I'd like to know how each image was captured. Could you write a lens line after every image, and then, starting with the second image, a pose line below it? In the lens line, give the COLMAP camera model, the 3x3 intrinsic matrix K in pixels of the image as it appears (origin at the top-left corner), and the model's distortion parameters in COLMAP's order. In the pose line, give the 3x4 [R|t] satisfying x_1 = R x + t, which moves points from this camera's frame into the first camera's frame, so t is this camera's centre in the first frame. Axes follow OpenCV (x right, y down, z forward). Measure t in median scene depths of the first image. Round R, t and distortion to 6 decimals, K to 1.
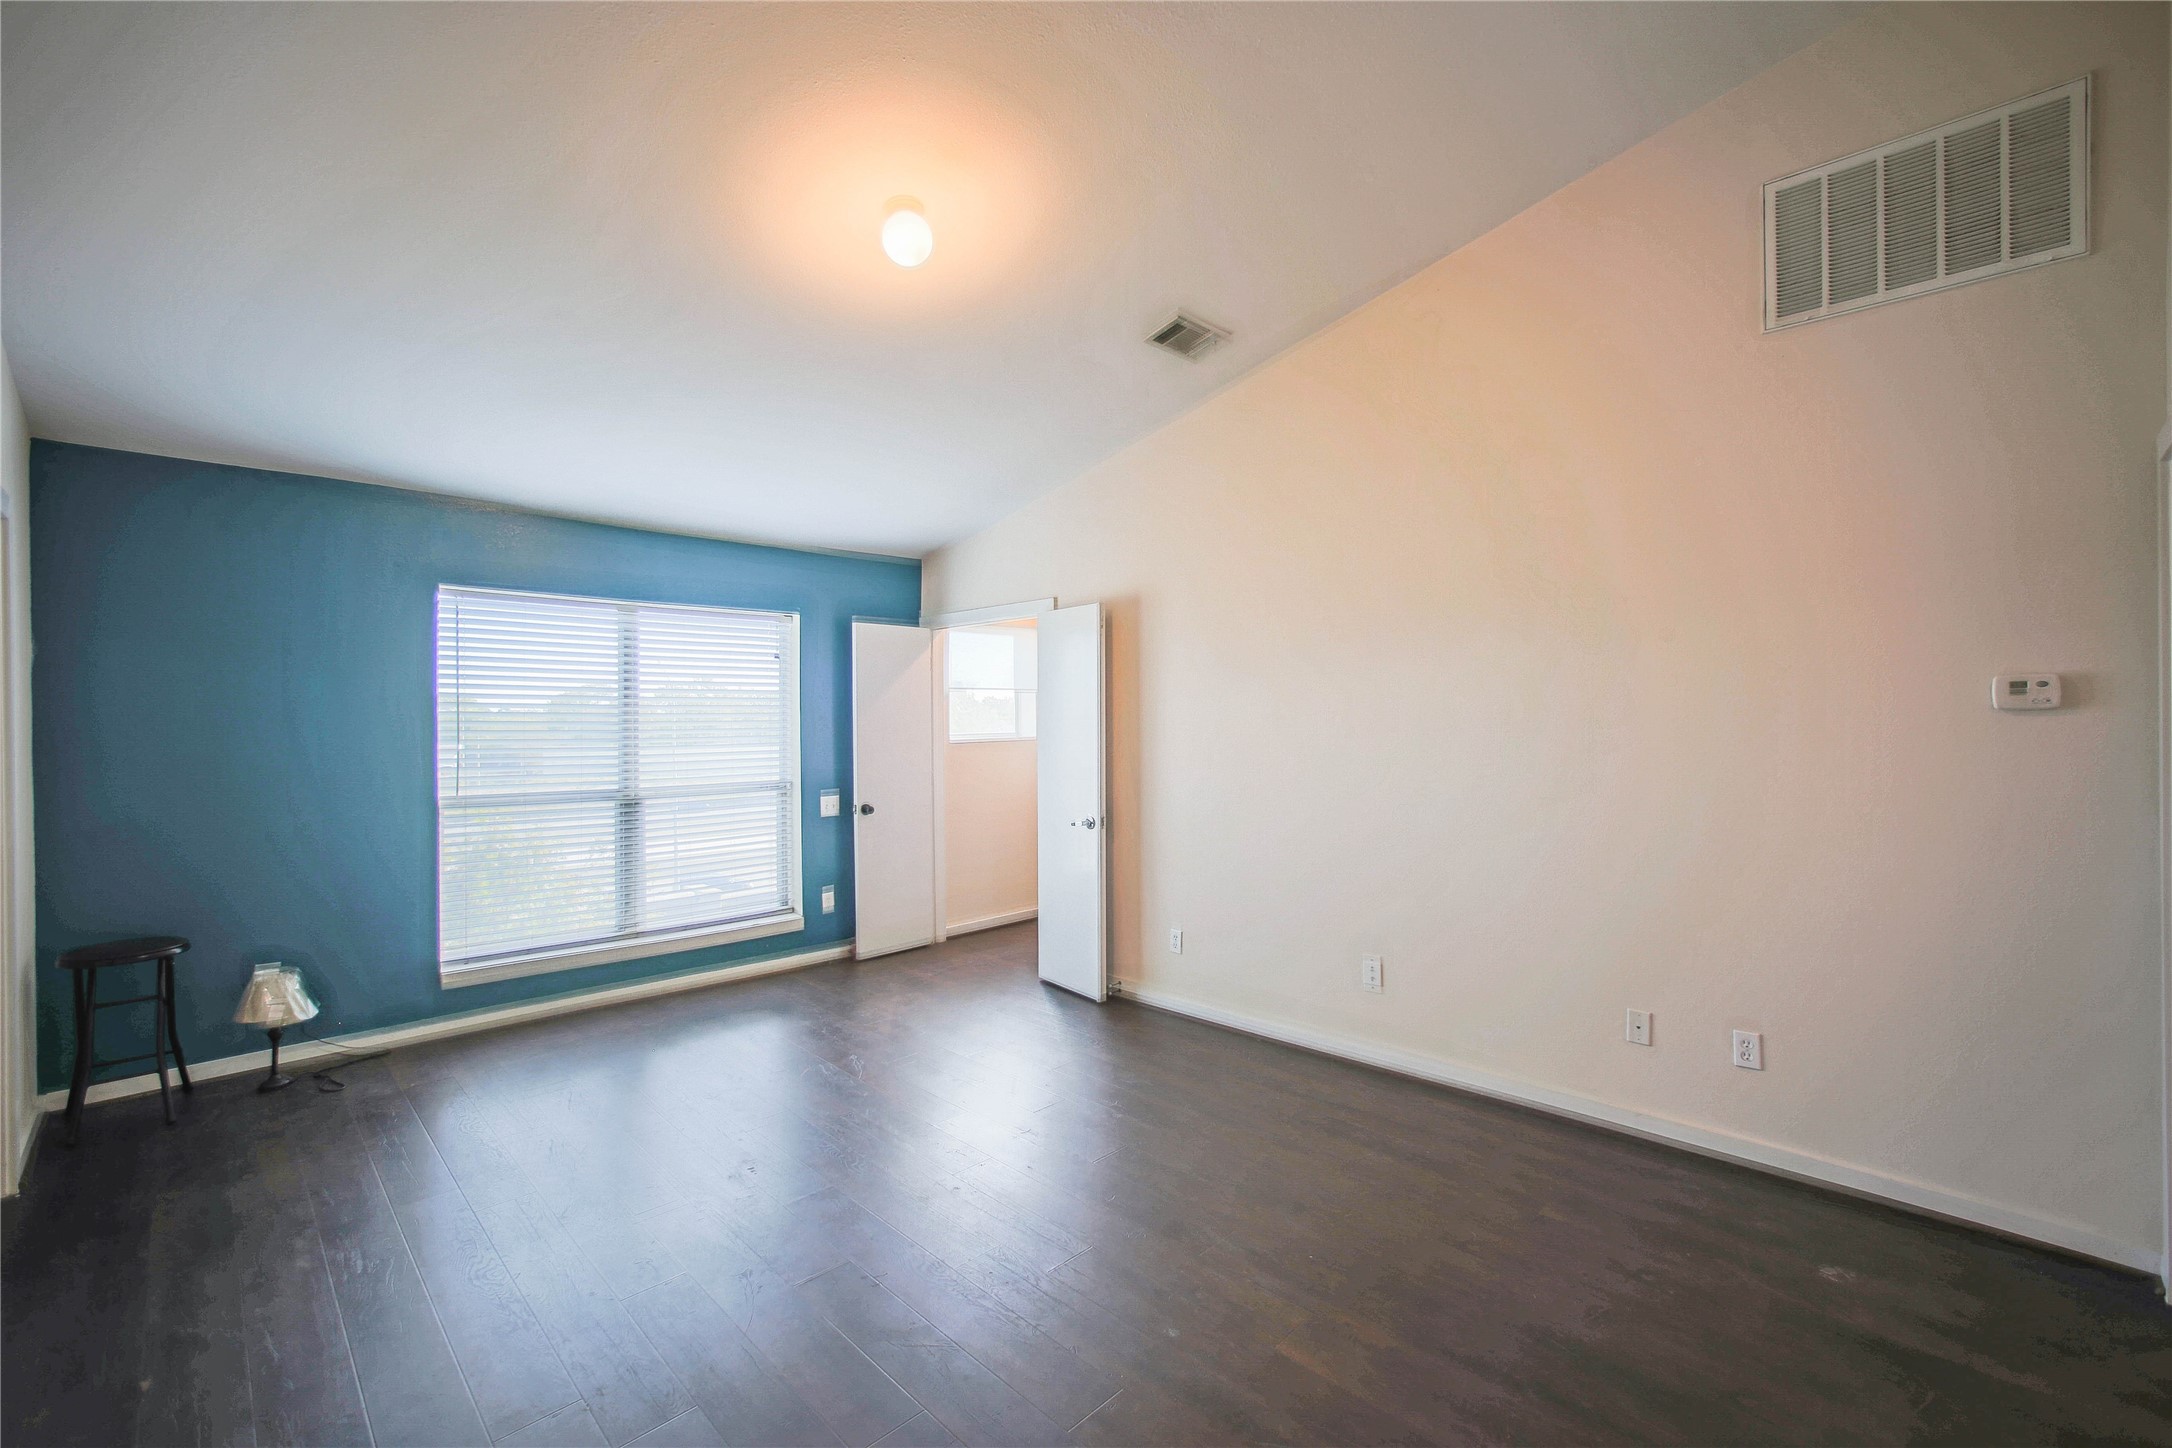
lens RADIAL K [[896.6, 0, 1086.0], [0, 896.6, 724.0], [0, 0, 1]] dist [-0.037604, -0.000129]
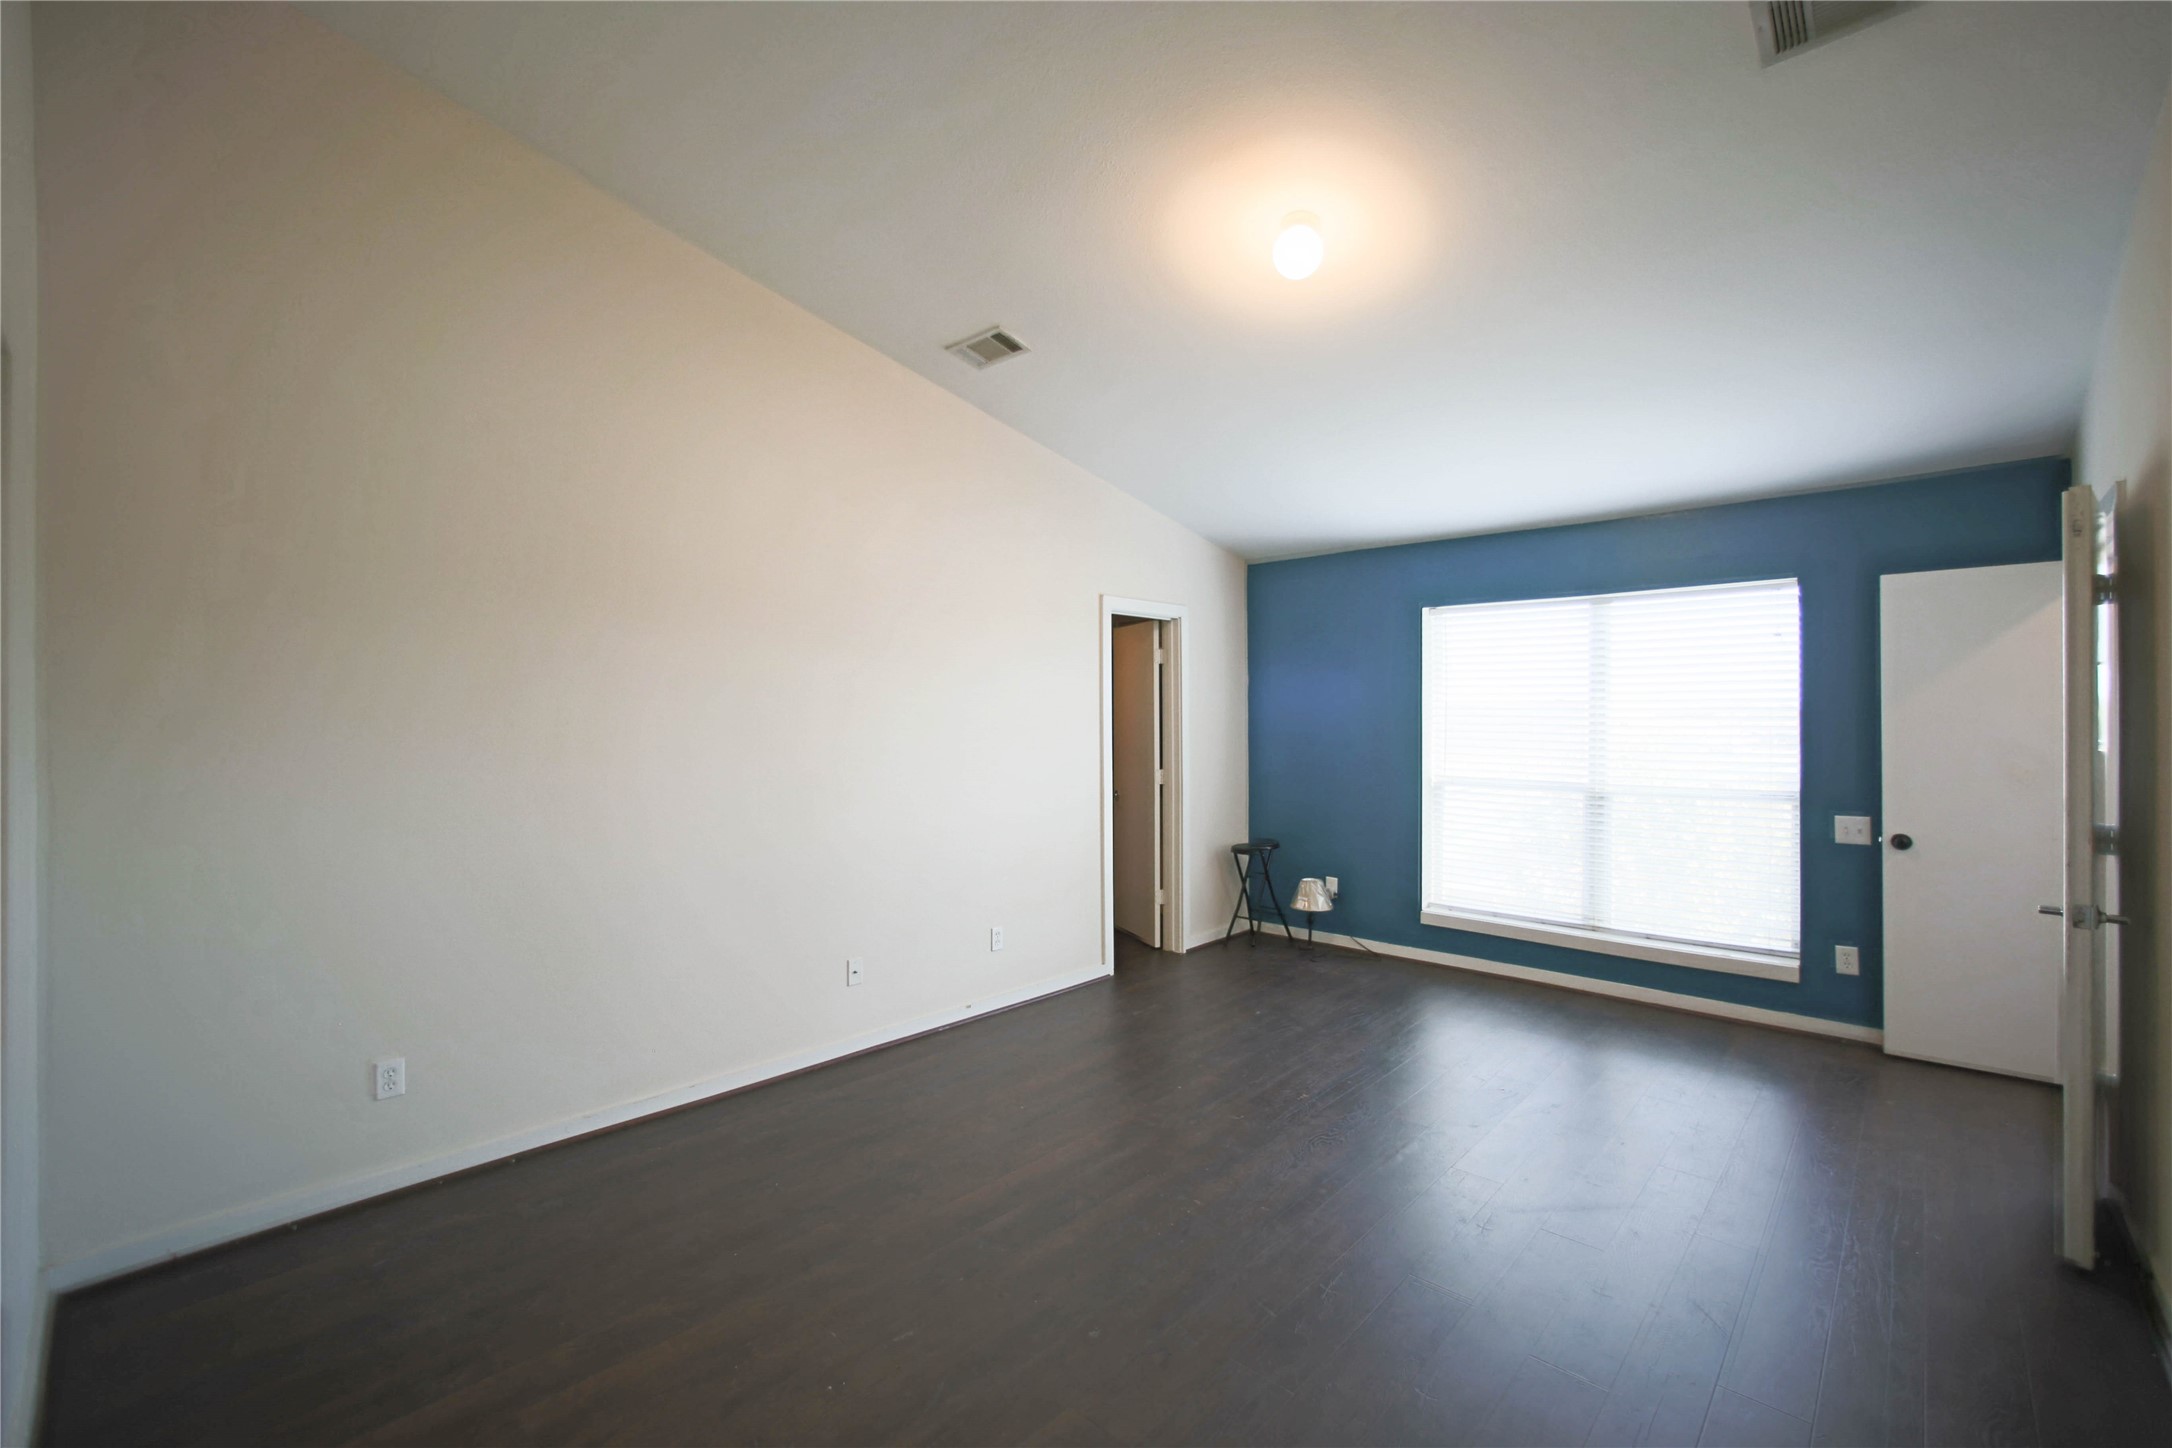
lens RADIAL K [[910.9, 0, 1090.6], [0, 910.9, 713.5], [0, 0, 1]] dist [-0.036760, 0.014959]
pose [[0.038264, 0.006891, -0.999244, 0.474202], [0.002835, 0.999971, 0.007004, -0.013751], [0.999264, -0.003101, 0.038243, 0.386358]]
